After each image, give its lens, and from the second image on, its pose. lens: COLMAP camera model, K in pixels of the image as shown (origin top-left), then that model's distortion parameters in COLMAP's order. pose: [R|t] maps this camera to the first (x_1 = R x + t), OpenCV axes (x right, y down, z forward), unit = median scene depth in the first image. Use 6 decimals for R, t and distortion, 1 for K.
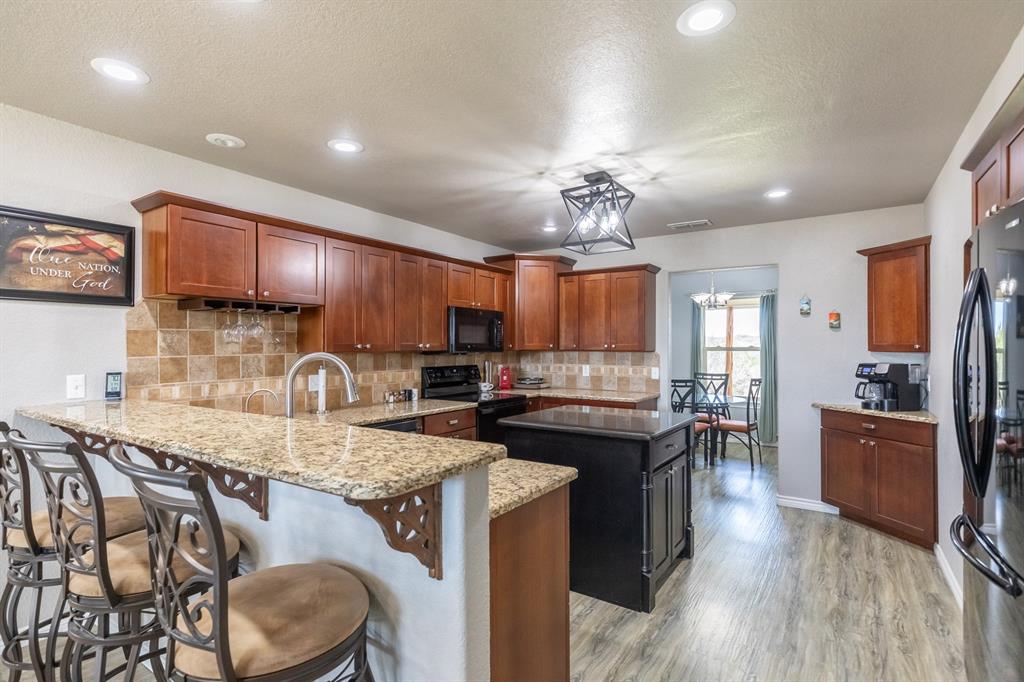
lens RADIAL K [[505.2, 0, 514.0], [0, 505.2, 342.0], [0, 0, 1]] dist [-0.011627, -0.000123]
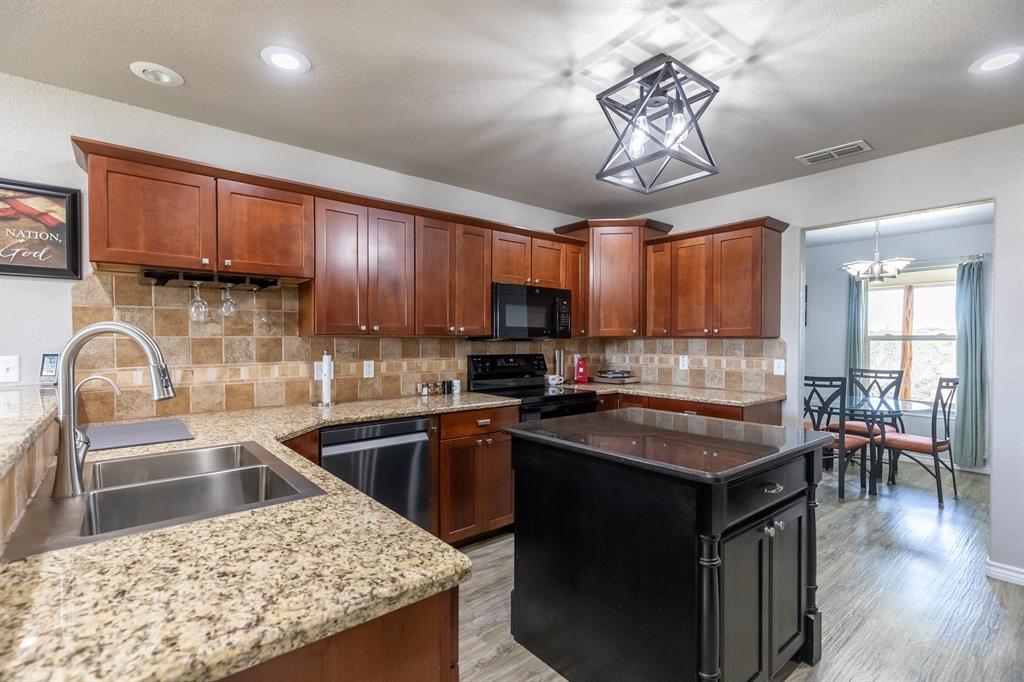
lens RADIAL K [[470.5, 0, 506.9], [0, 470.5, 345.1], [0, 0, 1]] dist [0.003524, -0.001813]
pose [[0.953387, 0.003314, -0.301732, 0.136801], [0.002227, 0.999835, 0.018017, 0.020251], [0.301742, -0.017849, 0.953223, 0.283065]]
